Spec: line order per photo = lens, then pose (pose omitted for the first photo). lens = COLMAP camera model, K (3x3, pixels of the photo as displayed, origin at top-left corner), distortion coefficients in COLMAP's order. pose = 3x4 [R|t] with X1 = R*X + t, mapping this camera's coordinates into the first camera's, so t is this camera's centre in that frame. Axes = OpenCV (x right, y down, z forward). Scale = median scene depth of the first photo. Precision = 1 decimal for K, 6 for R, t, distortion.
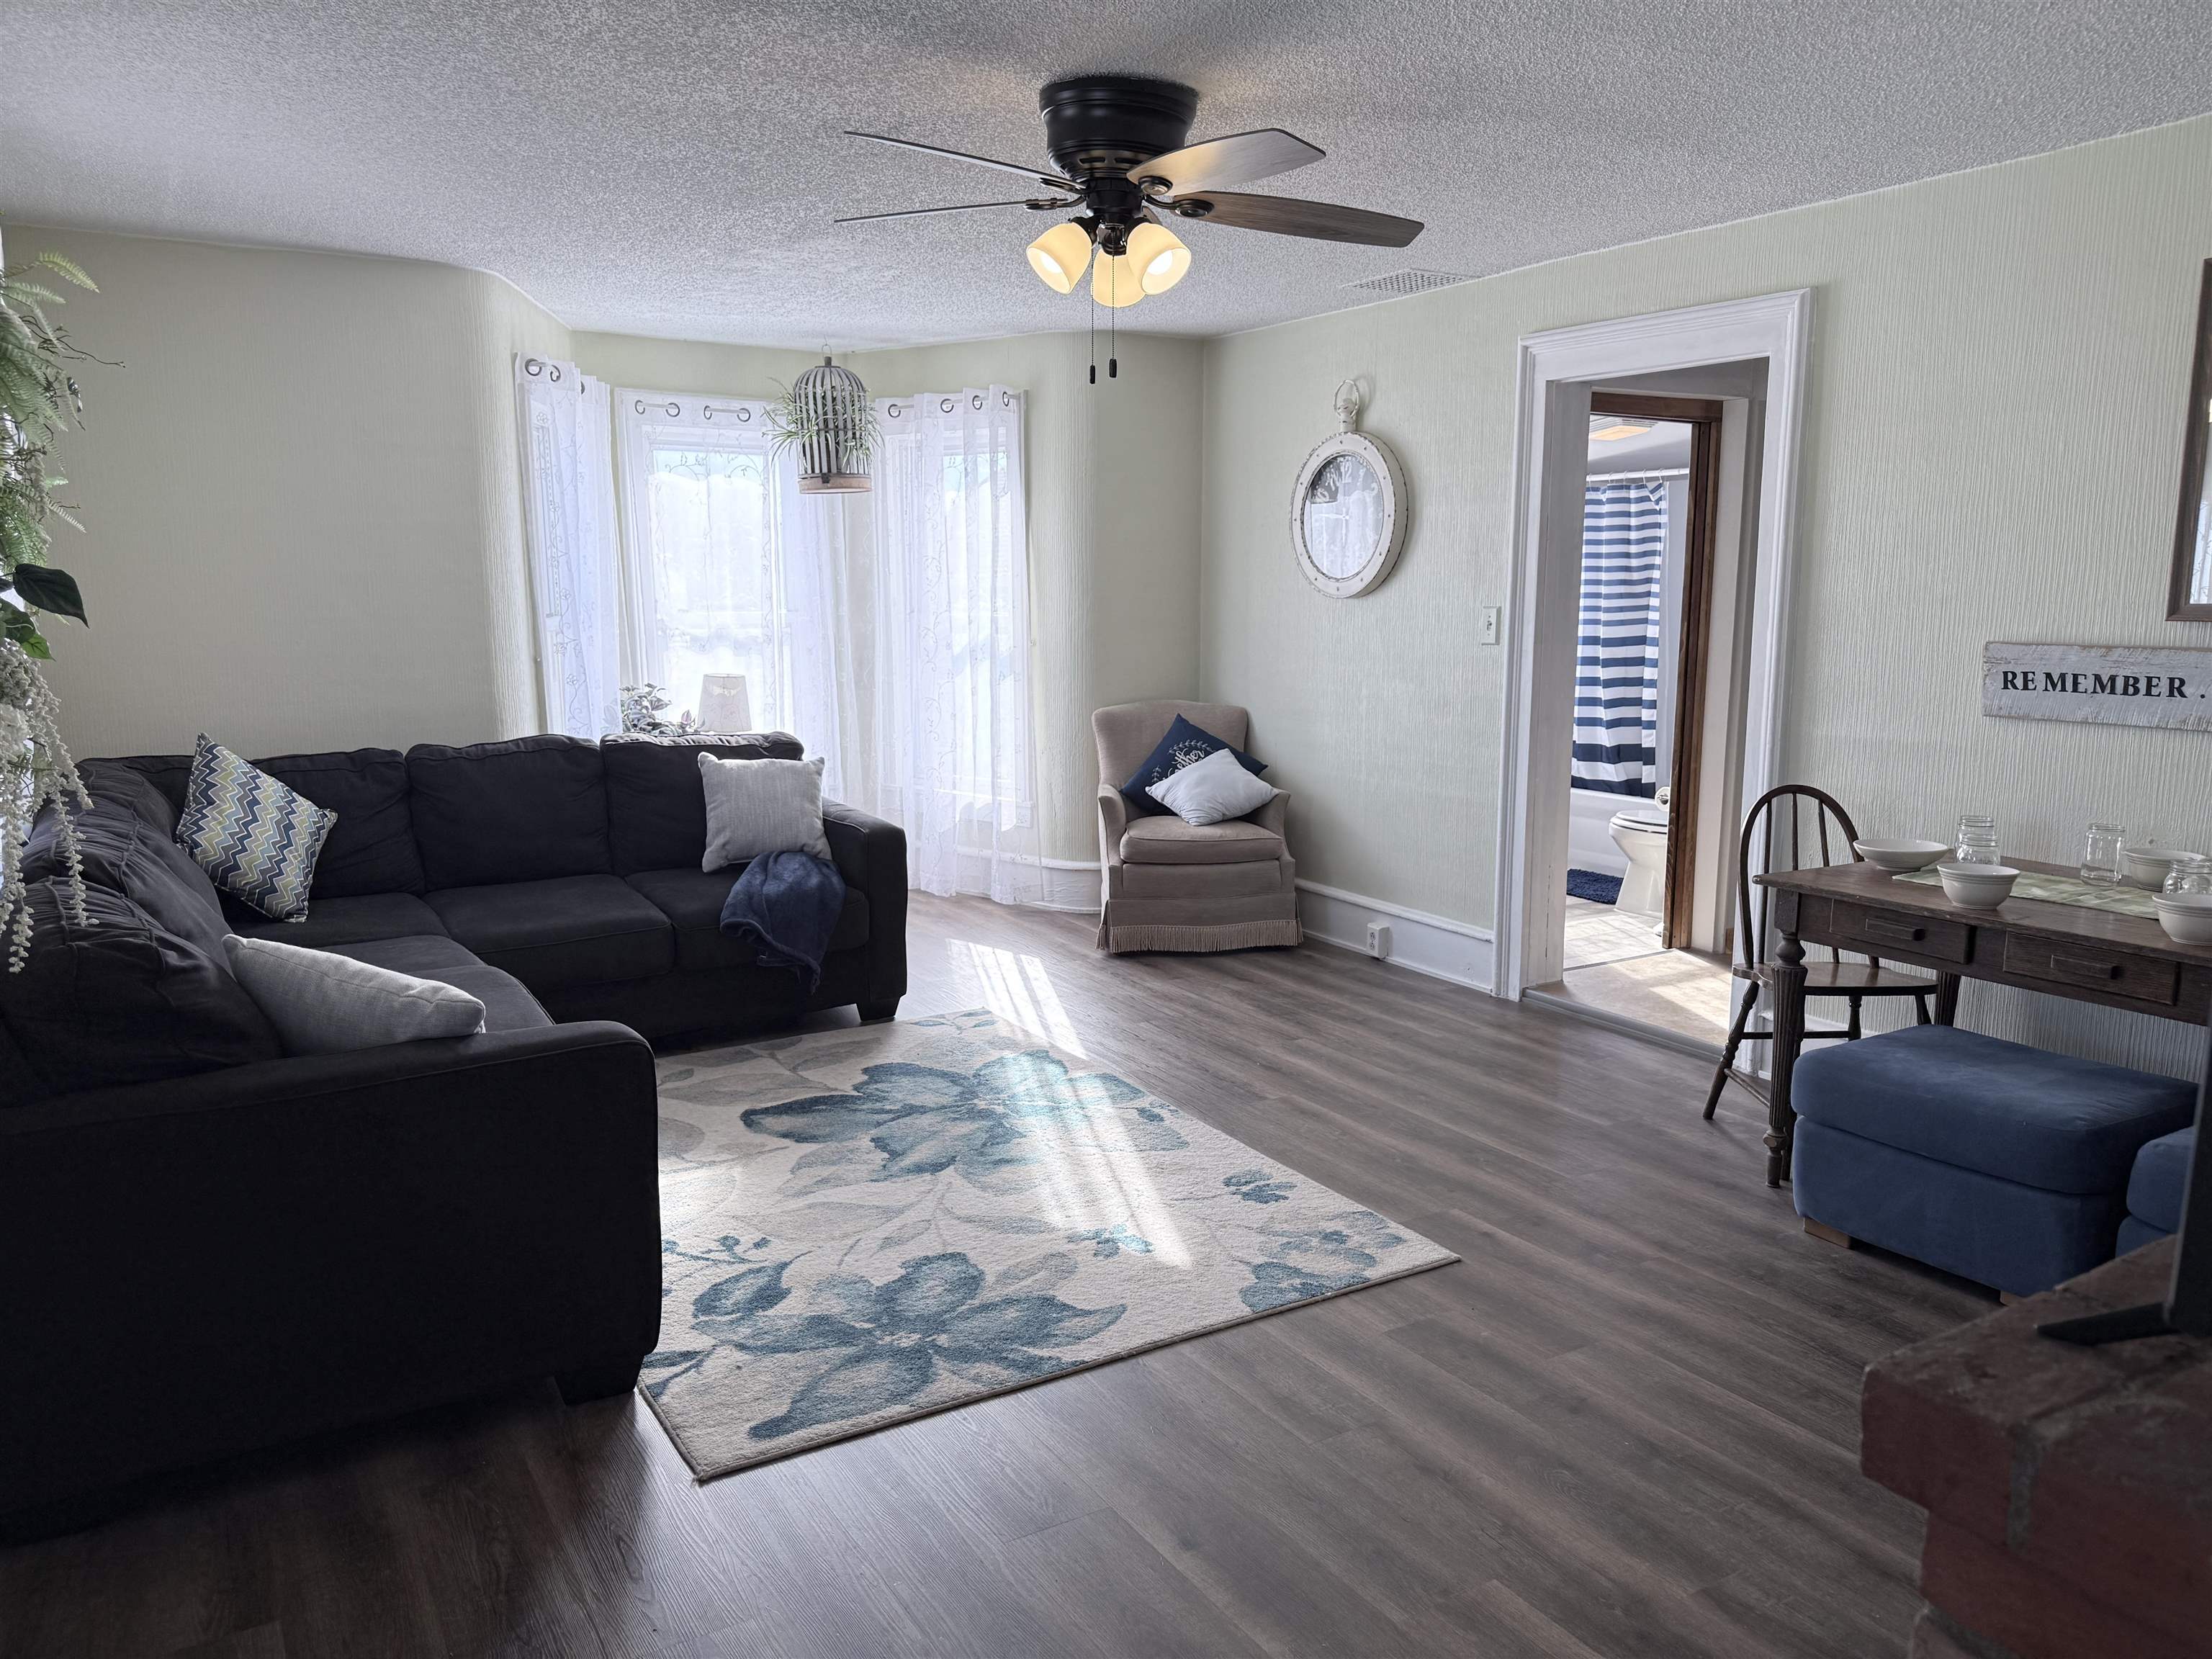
lens RADIAL K [[1568.3, 0, 1093.2], [0, 1568.3, 831.7], [0, 0, 1]] dist [0.101642, -0.128867]
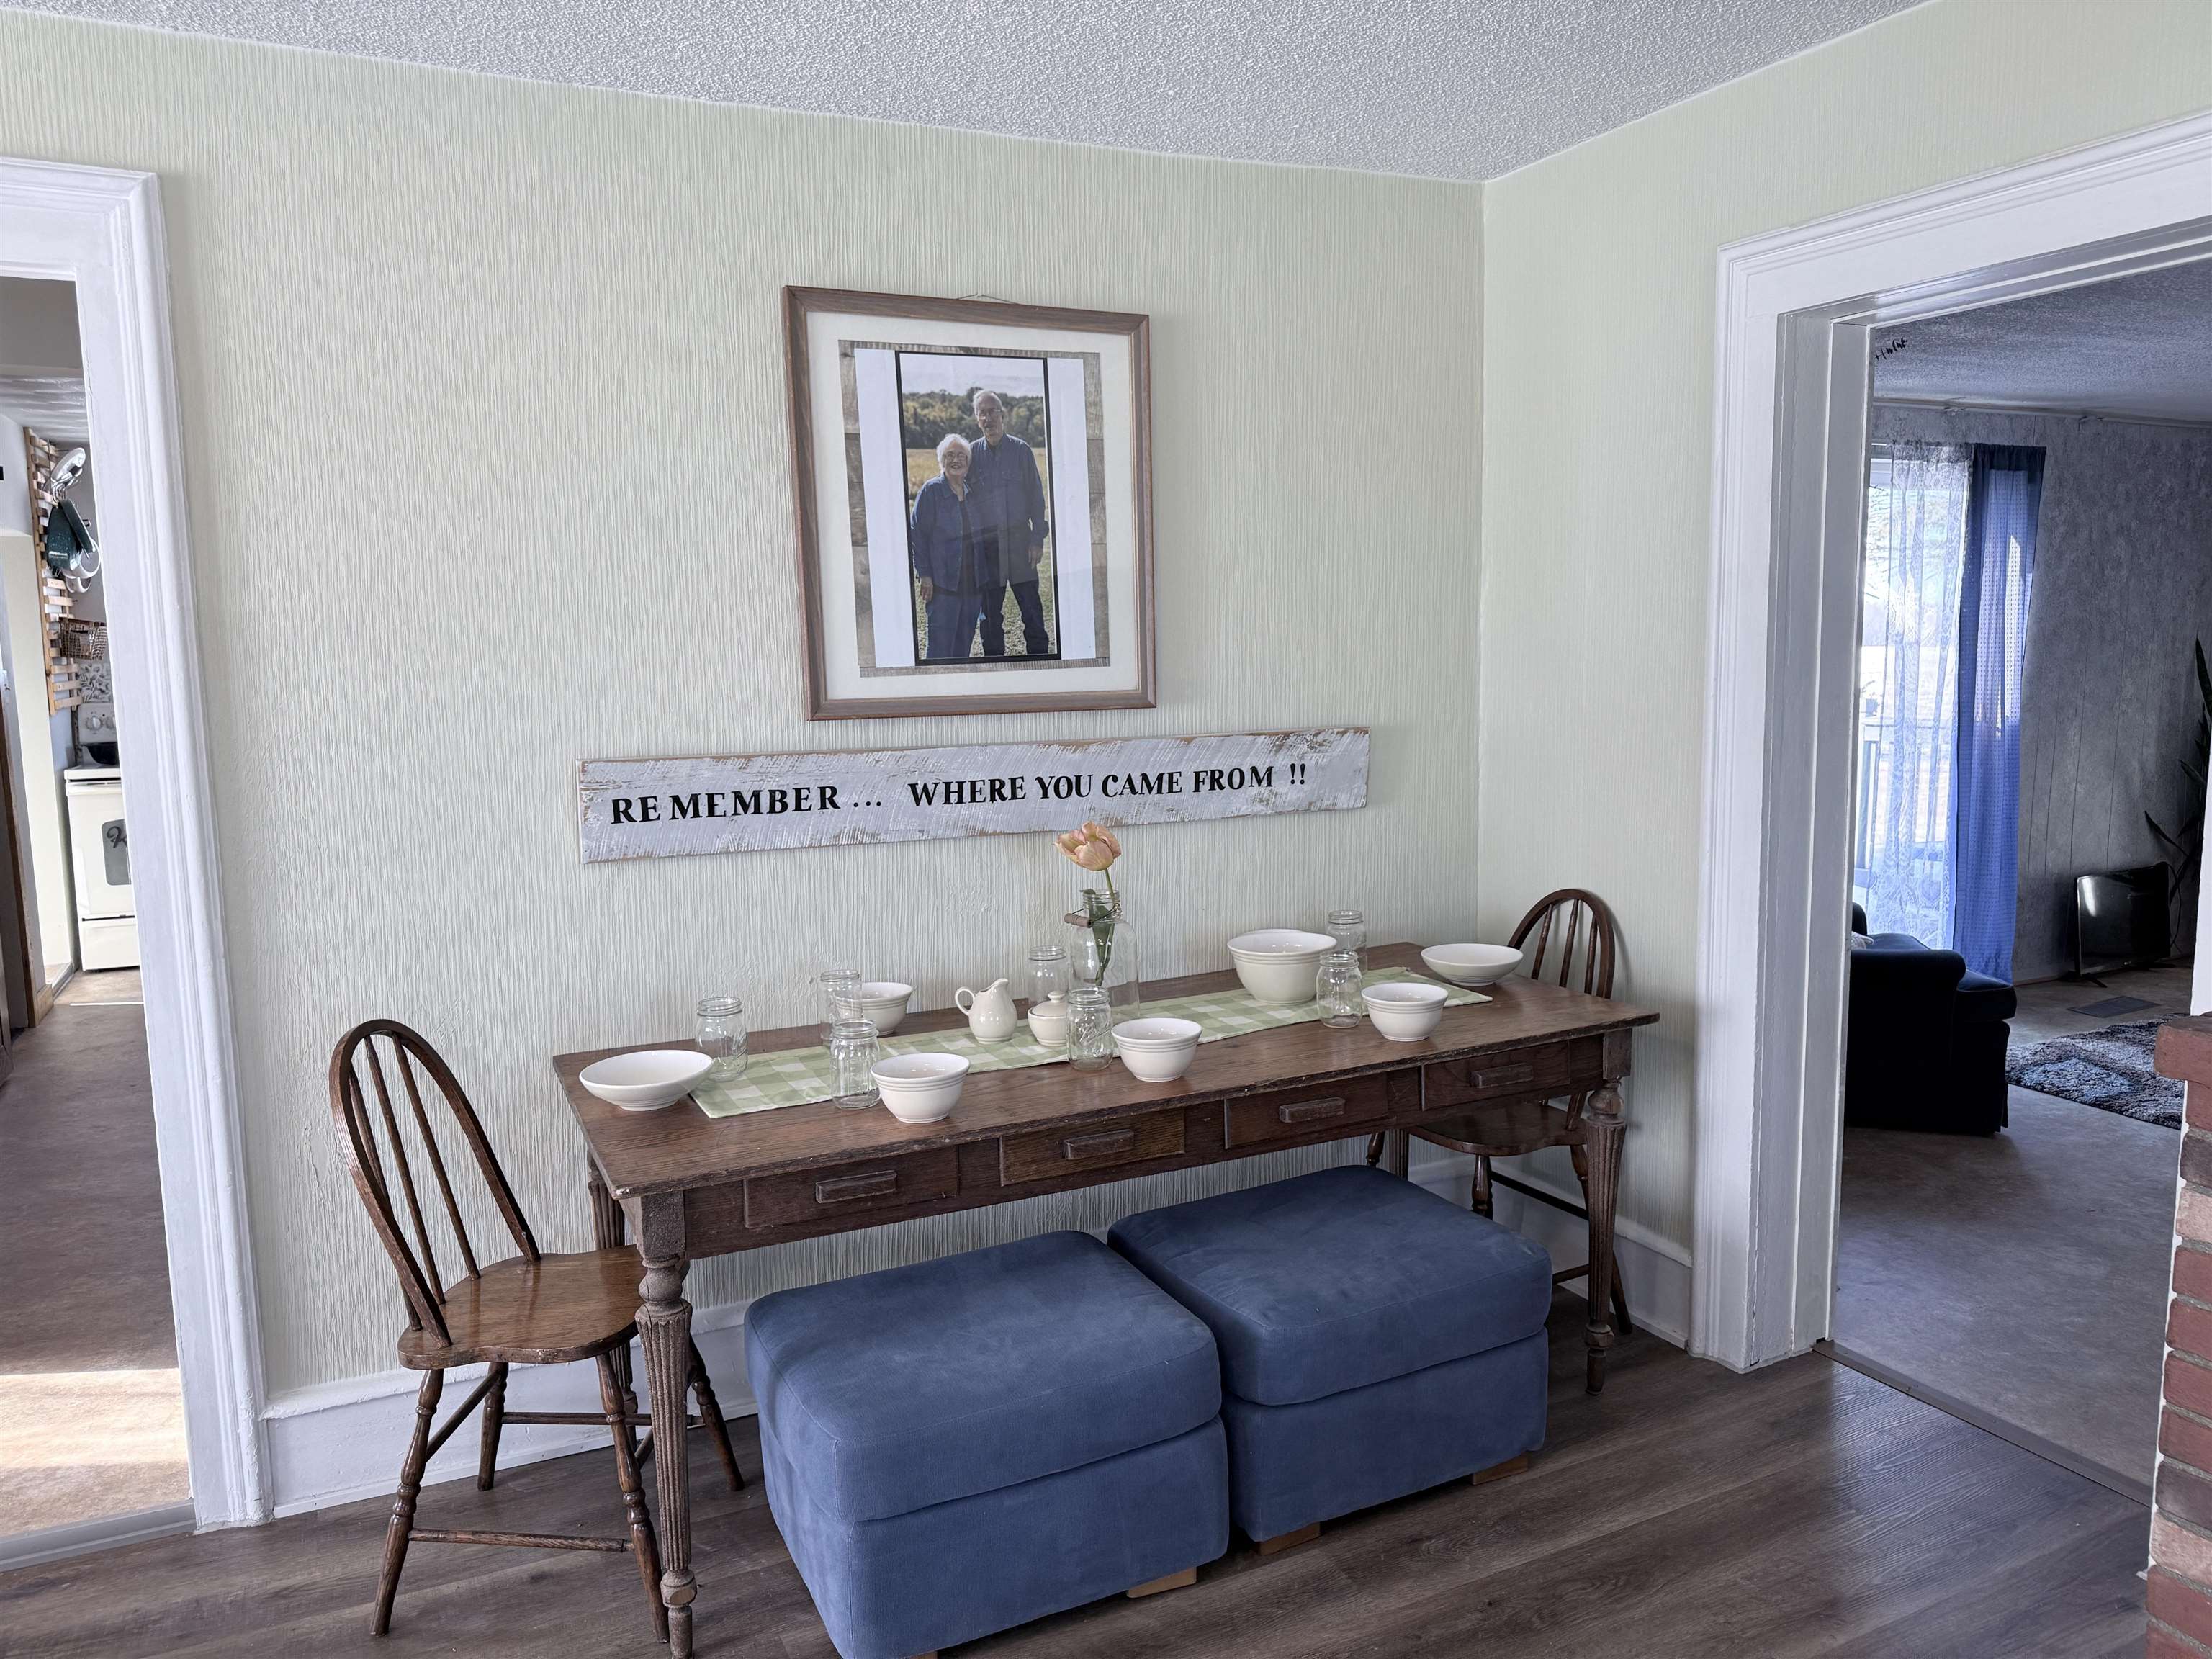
lens RADIAL K [[1568.3, 0, 1093.2], [0, 1568.3, 831.7], [0, 0, 1]] dist [0.101642, -0.128867]
pose [[0.083172, -0.123561, 0.988845, -0.127942], [0.164421, 0.980385, 0.108675, -0.128634], [-0.982878, 0.153548, 0.101856, 0.715388]]
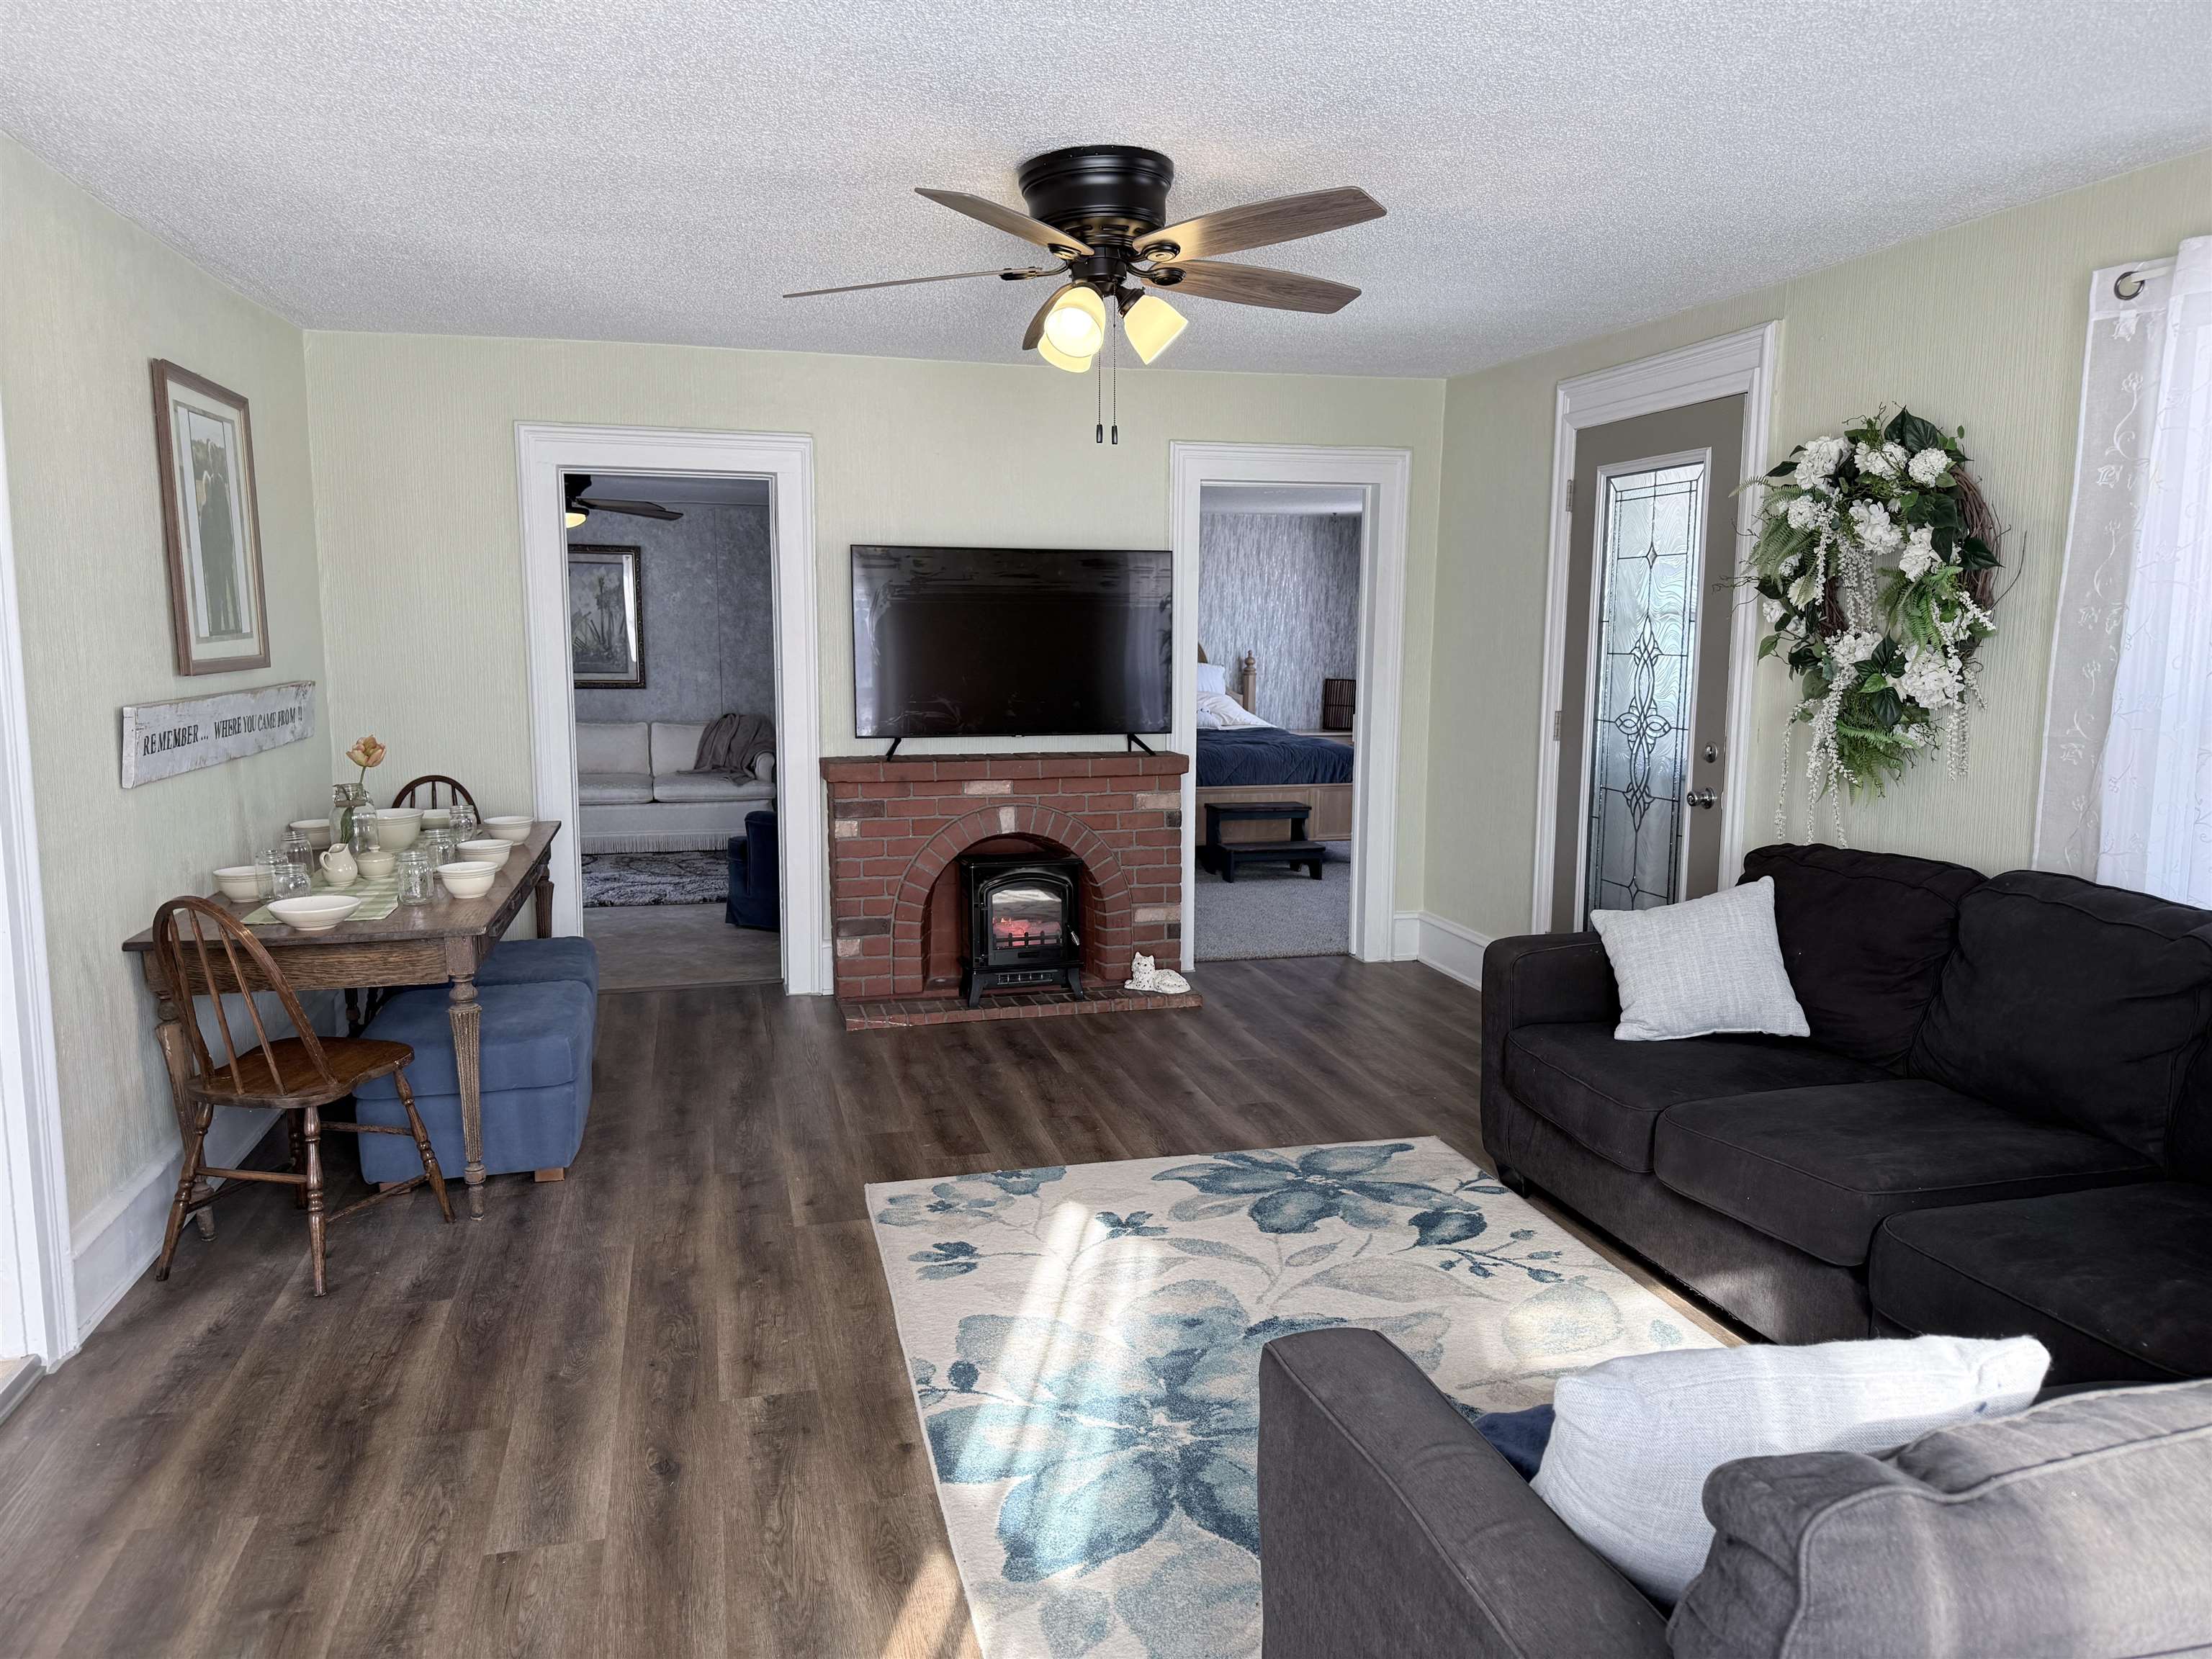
lens RADIAL K [[1542.6, 0, 1113.4], [0, 1542.6, 843.7], [0, 0, 1]] dist [0.171643, -0.392326]
pose [[-0.962261, -0.038874, 0.269336, -0.234037], [0.040306, 0.958468, 0.282338, -0.277577], [-0.269126, 0.282539, -0.920730, 1.714577]]
